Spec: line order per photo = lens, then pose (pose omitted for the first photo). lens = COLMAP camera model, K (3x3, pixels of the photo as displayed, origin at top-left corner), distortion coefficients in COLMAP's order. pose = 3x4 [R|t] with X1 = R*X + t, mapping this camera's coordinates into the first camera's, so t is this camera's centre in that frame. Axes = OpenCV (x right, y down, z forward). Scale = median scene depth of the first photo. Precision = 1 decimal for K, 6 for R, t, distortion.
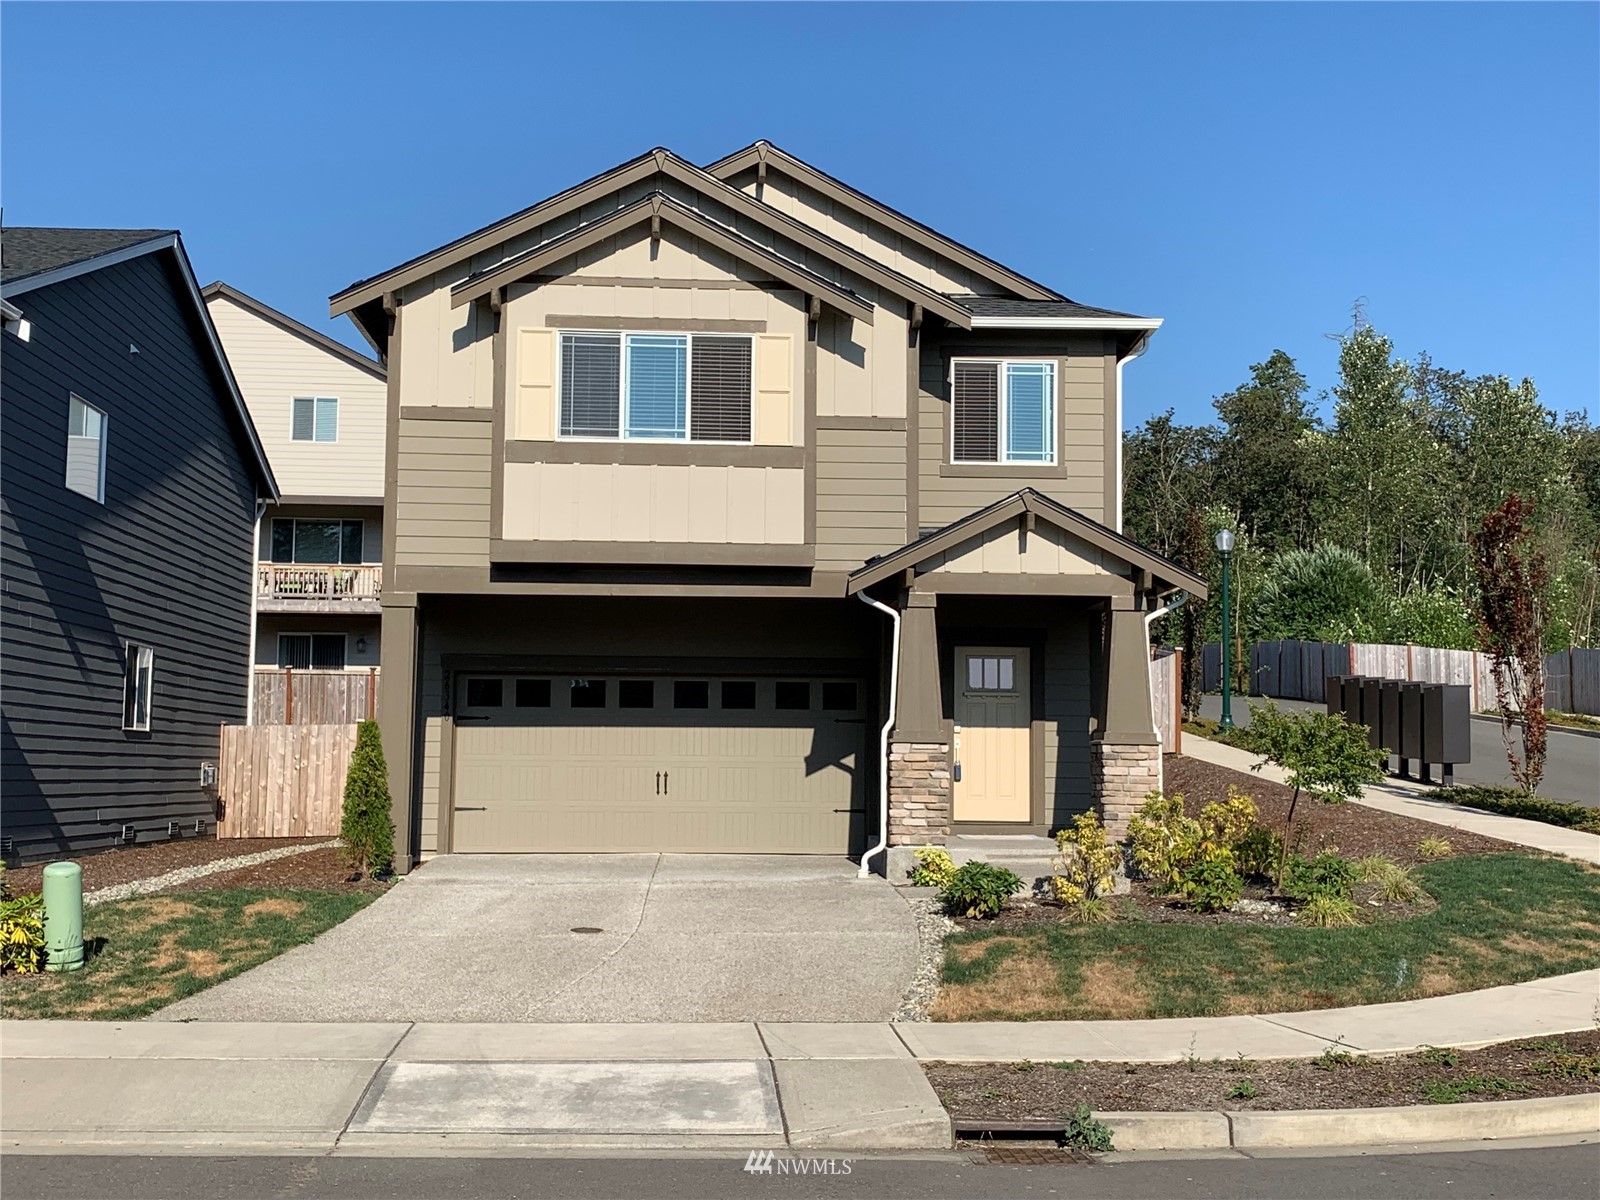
lens RADIAL K [[1964.8, 0, 800.0], [0, 1964.8, 600.0], [0, 0, 1]] dist [0.170073, 0.011297]
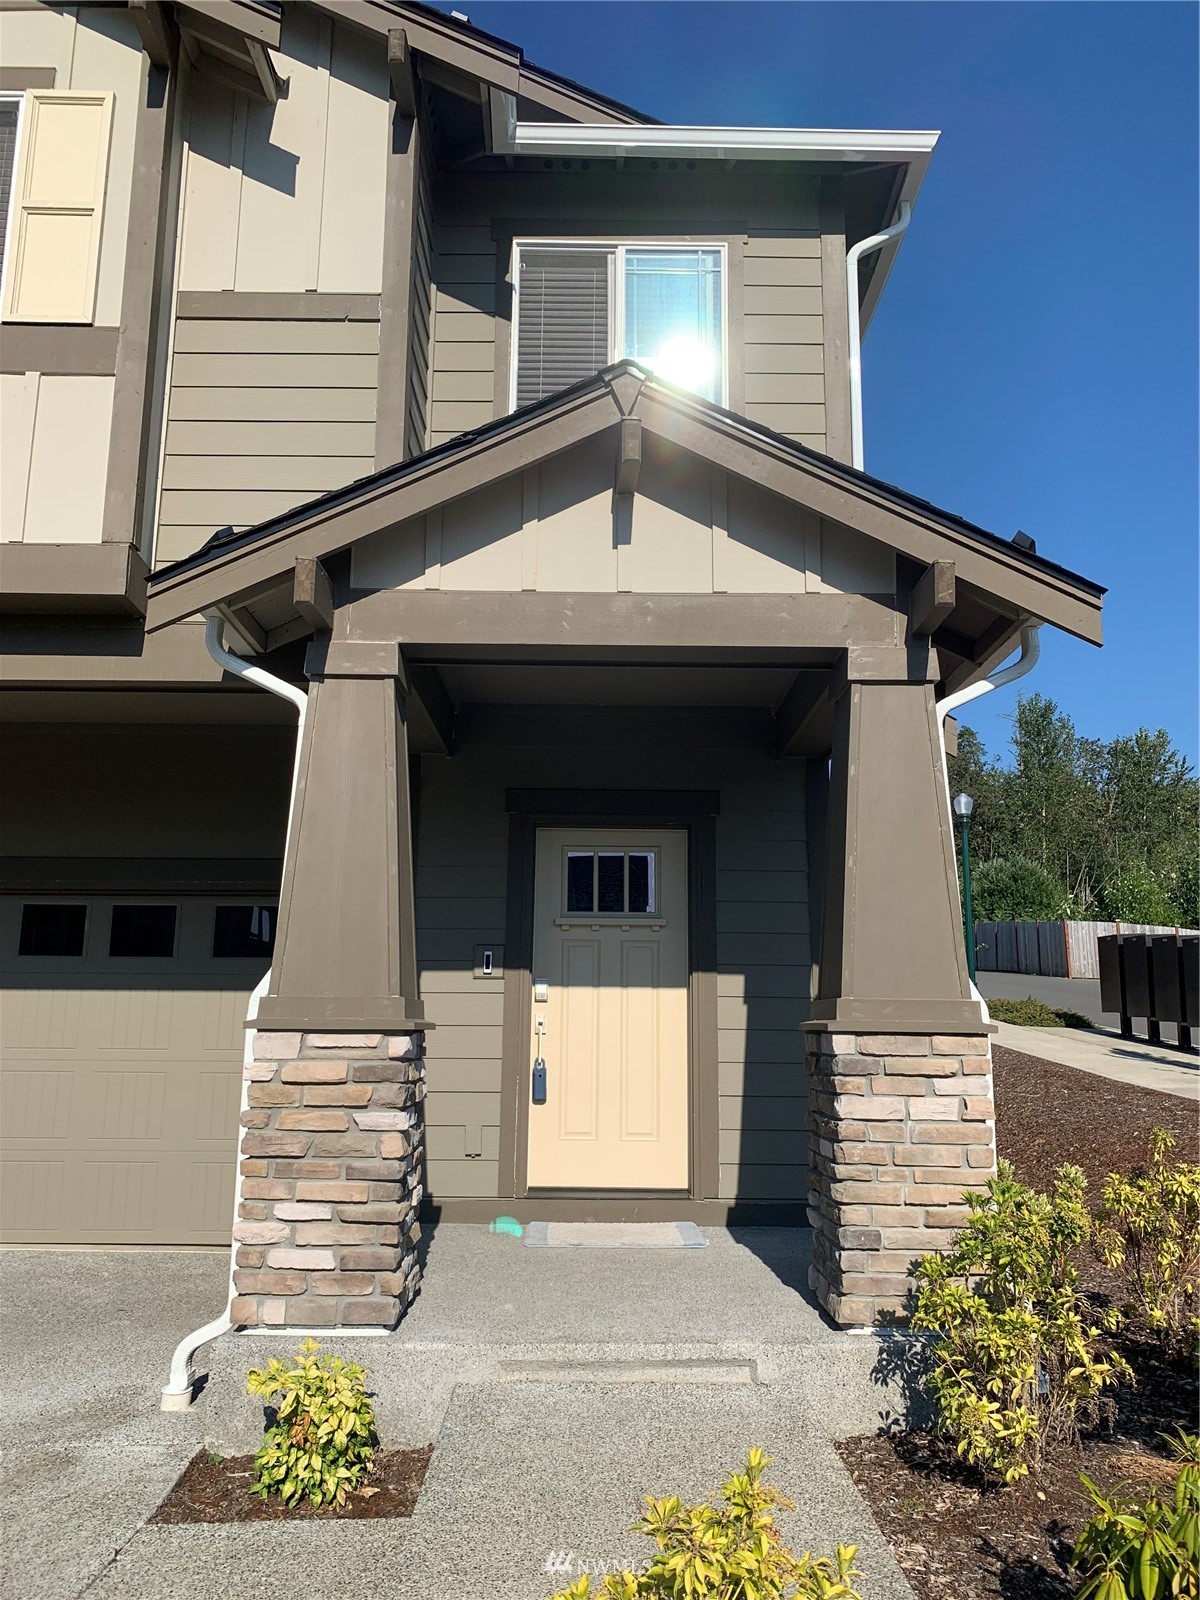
lens RADIAL K [[1224.3, 0, 602.6], [0, 1224.3, 790.8], [0, 0, 1]] dist [0.018751, -0.005414]
pose [[0.999022, -0.008392, -0.043404, 0.118787], [0.003873, 0.994655, -0.103181, 0.050928], [0.044037, 0.102912, 0.993715, 0.754287]]
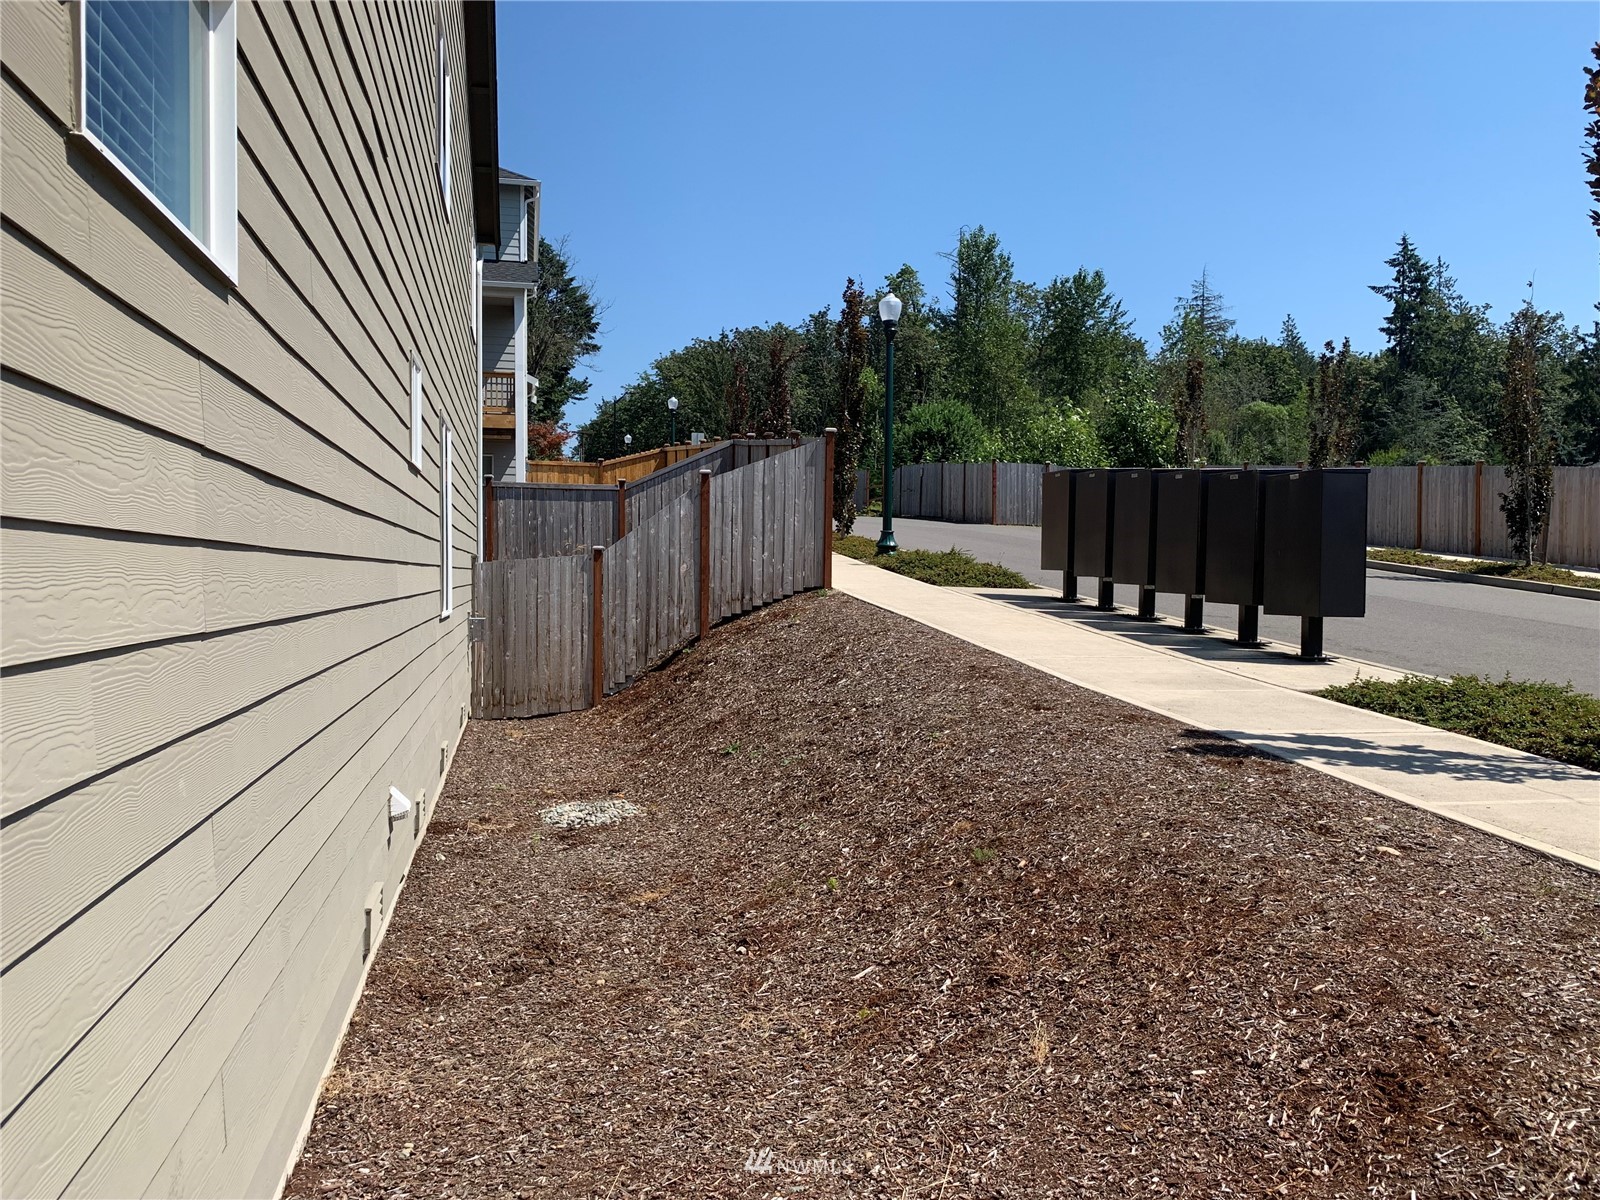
lens RADIAL K [[1224.3, 0, 800.0], [0, 1224.3, 600.0], [0, 0, 1]] dist [0.018751, -0.005414]
pose [[0.986435, -0.001957, 0.164142, 0.192484], [-0.016381, 0.993764, 0.110293, 0.062697], [-0.163334, -0.111485, 0.980251, 1.012498]]
